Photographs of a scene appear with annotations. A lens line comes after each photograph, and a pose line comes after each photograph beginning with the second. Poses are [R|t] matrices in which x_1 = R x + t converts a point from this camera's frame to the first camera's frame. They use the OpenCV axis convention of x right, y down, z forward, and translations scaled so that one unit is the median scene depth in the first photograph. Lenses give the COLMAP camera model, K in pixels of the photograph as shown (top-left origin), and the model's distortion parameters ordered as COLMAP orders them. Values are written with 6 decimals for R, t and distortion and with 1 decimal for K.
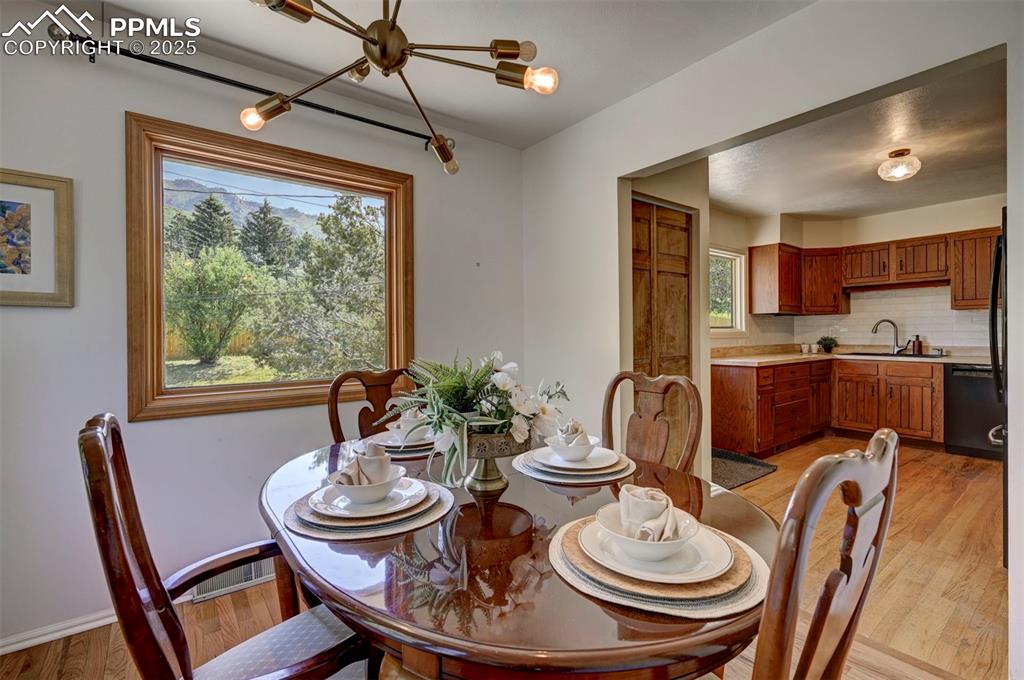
lens RADIAL K [[461.7, 0, 512.9], [0, 461.7, 338.7], [0, 0, 1]] dist [-0.000471, -0.000151]
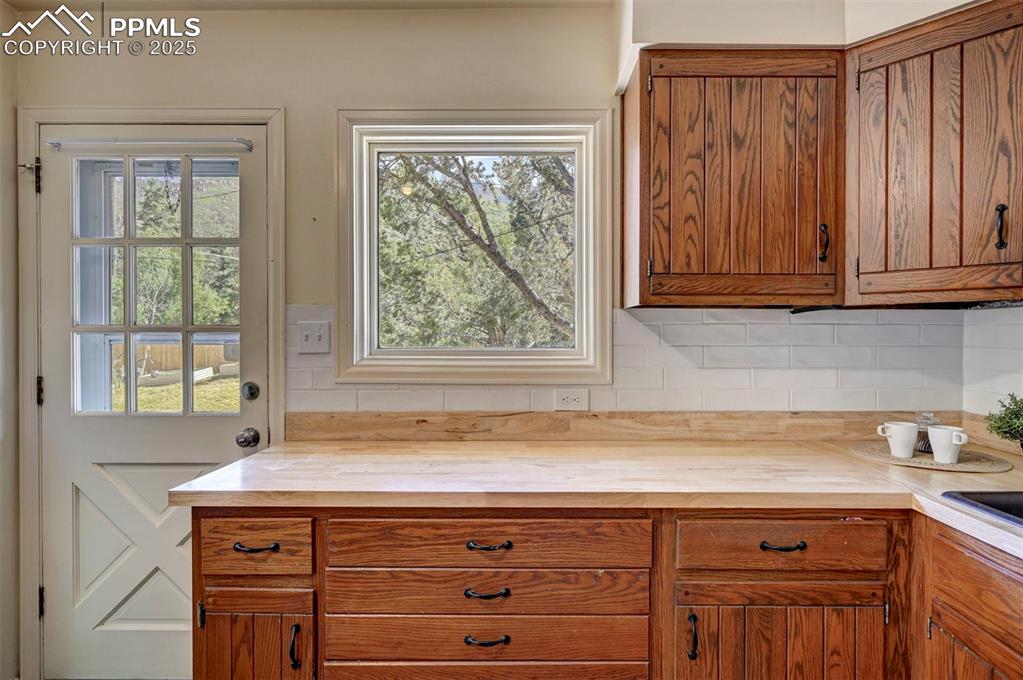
lens RADIAL K [[548.9, 0, 517.1], [0, 548.9, 340.4], [0, 0, 1]] dist [0.001667, 0.001265]
pose [[0.787670, 0.016426, -0.615878, 0.720668], [-0.013369, 0.999865, 0.009570, -0.036762], [0.615952, 0.000696, 0.787784, 0.697759]]
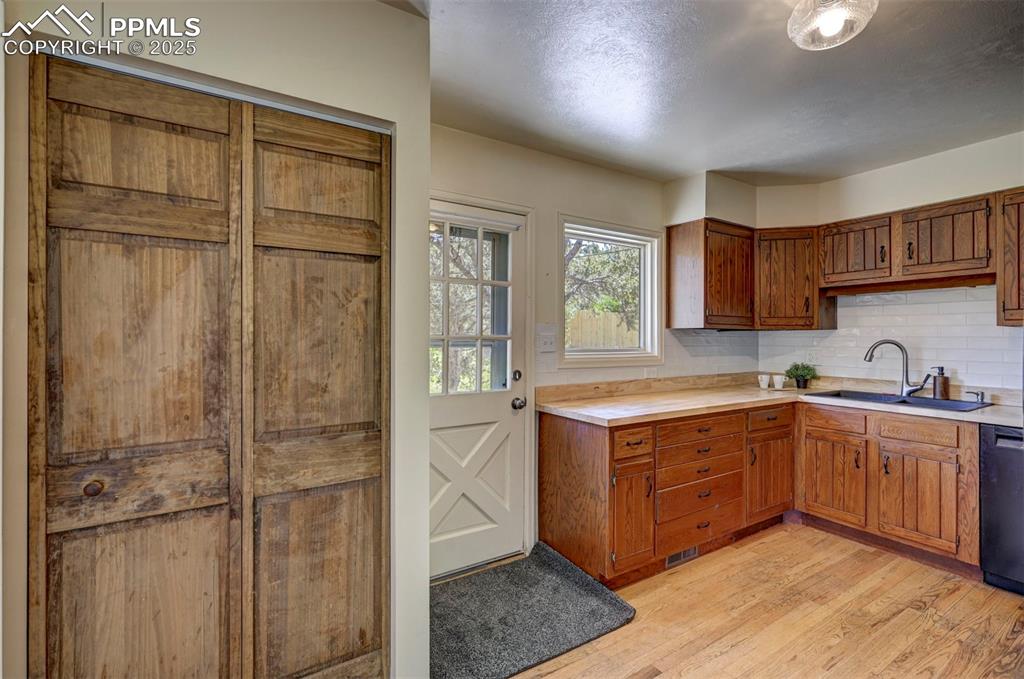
lens RADIAL K [[461.7, 0, 513.1], [0, 461.7, 338.7], [0, 0, 1]] dist [-0.000471, -0.000151]
pose [[0.995470, 0.011045, -0.094432, 0.375749], [-0.011983, 0.999884, -0.009372, -0.032163], [0.094317, 0.010461, 0.995487, 0.346174]]
